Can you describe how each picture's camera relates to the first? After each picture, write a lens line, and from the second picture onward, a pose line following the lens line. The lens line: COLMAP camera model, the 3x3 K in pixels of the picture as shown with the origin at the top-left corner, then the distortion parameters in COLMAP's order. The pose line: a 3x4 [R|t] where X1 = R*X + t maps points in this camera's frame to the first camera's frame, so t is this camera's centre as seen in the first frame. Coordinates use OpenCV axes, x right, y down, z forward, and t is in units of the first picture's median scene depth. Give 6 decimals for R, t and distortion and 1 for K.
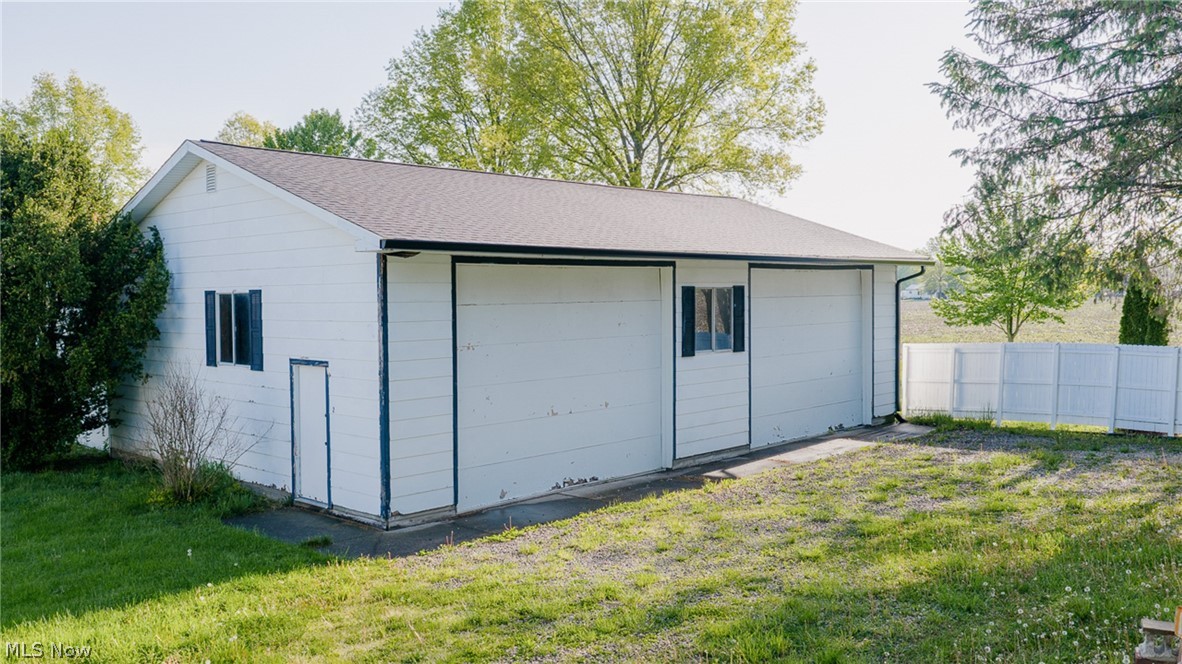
lens RADIAL K [[953.8, 0, 596.5], [0, 953.8, 337.6], [0, 0, 1]] dist [-0.003458, -0.022873]
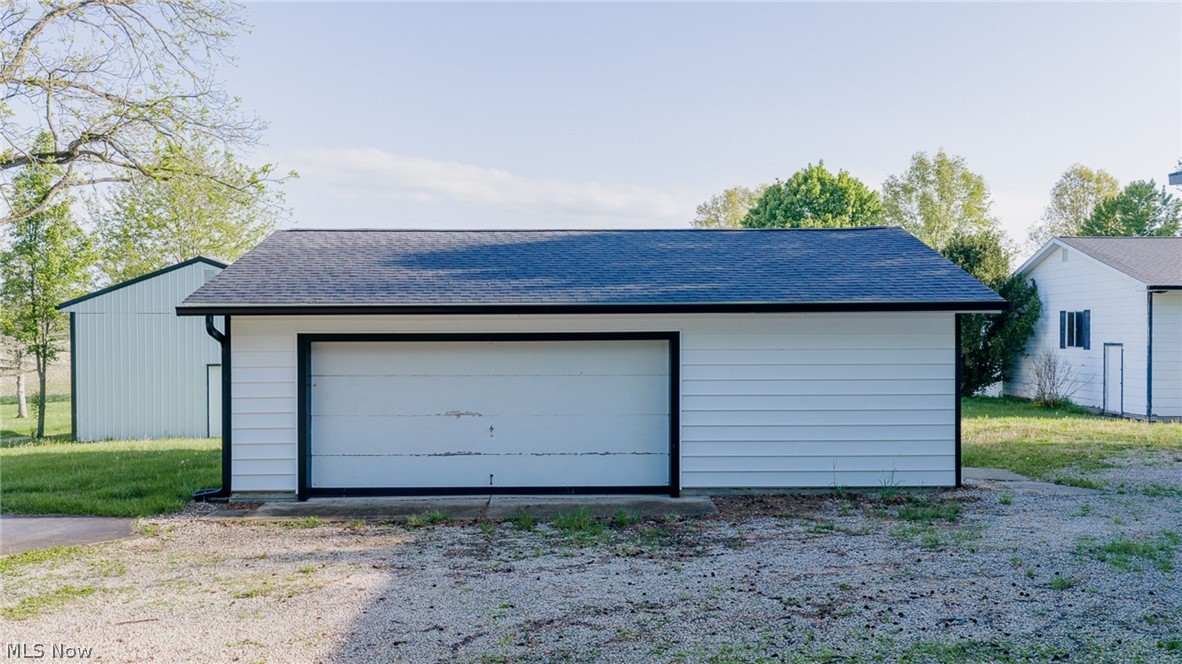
lens RADIAL K [[953.8, 0, 595.3], [0, 953.8, 337.2], [0, 0, 1]] dist [-0.003458, -0.022873]
pose [[0.684567, 0.012744, -0.728838, 0.371285], [-0.035453, 0.999246, -0.015826, 0.071201], [0.728087, 0.036674, 0.684503, -1.057440]]
